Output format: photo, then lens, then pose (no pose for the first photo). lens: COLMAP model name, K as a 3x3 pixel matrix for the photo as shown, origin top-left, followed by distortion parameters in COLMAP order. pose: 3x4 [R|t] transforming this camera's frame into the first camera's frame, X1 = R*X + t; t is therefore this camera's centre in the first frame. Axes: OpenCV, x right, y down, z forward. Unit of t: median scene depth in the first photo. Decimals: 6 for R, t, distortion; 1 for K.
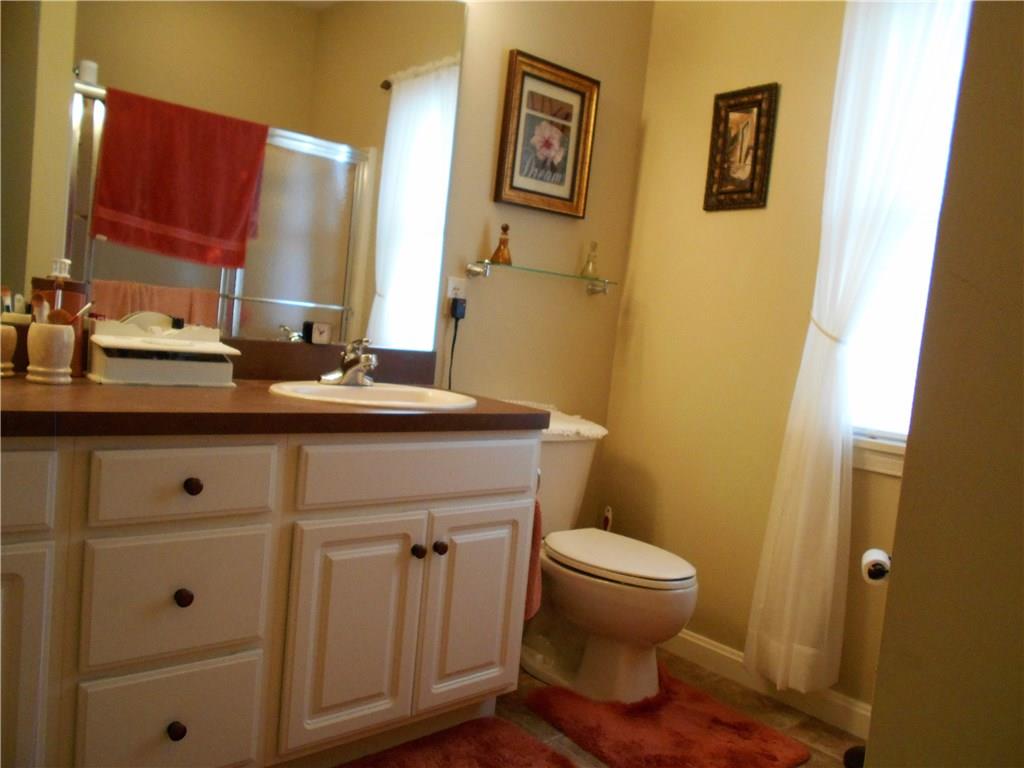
lens RADIAL K [[852.3, 0, 512.0], [0, 852.3, 384.0], [0, 0, 1]] dist [-0.045338, 0.087523]
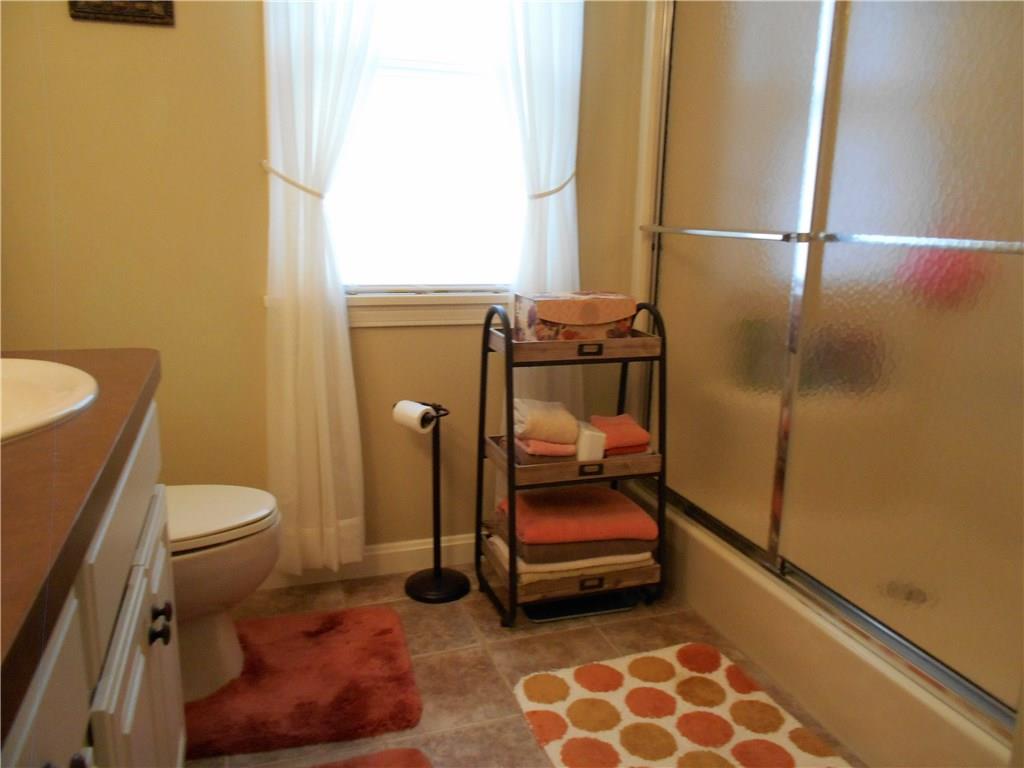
lens RADIAL K [[821.5, 0, 512.0], [0, 821.5, 384.0], [0, 0, 1]] dist [-0.013442, -0.001843]
pose [[0.389369, -0.288528, 0.874725, -0.366387], [0.099528, 0.957290, 0.271459, -0.076875], [-0.915689, -0.018638, 0.401456, 0.452573]]
